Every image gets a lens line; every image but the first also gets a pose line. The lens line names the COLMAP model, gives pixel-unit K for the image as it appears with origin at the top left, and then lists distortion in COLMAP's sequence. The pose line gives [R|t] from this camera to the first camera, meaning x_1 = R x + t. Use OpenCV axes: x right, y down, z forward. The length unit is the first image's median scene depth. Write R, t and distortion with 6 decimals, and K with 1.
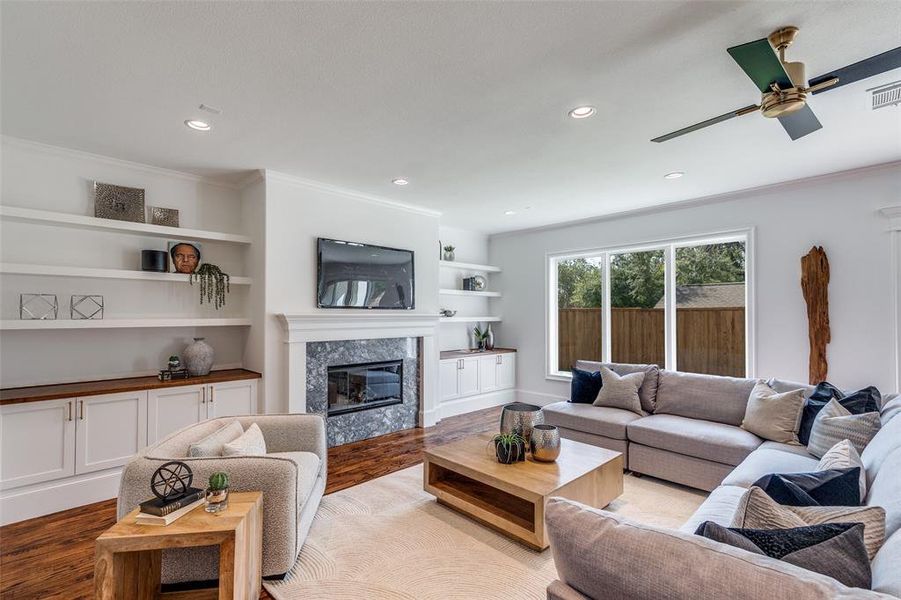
lens RADIAL K [[410.2, 0, 444.8], [0, 410.2, 313.8], [0, 0, 1]] dist [0.005719, 0.001137]
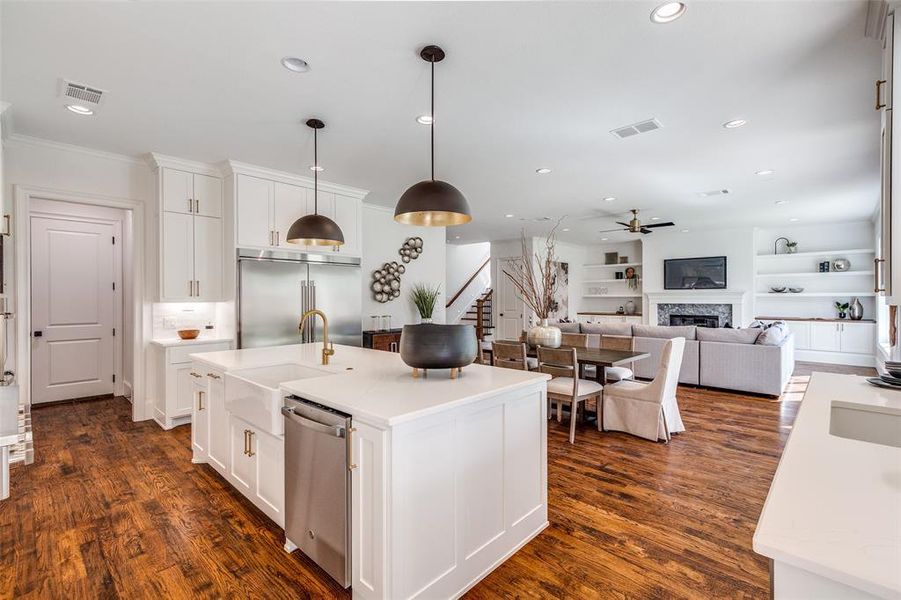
lens RADIAL K [[410.2, 0, 452.8], [0, 410.2, 301.5], [0, 0, 1]] dist [0.005719, 0.001137]
pose [[0.061719, 0.010138, -0.998042, 2.012788], [0.006415, 0.999924, 0.010553, 0.022057], [0.998073, -0.007054, 0.061649, -0.378079]]
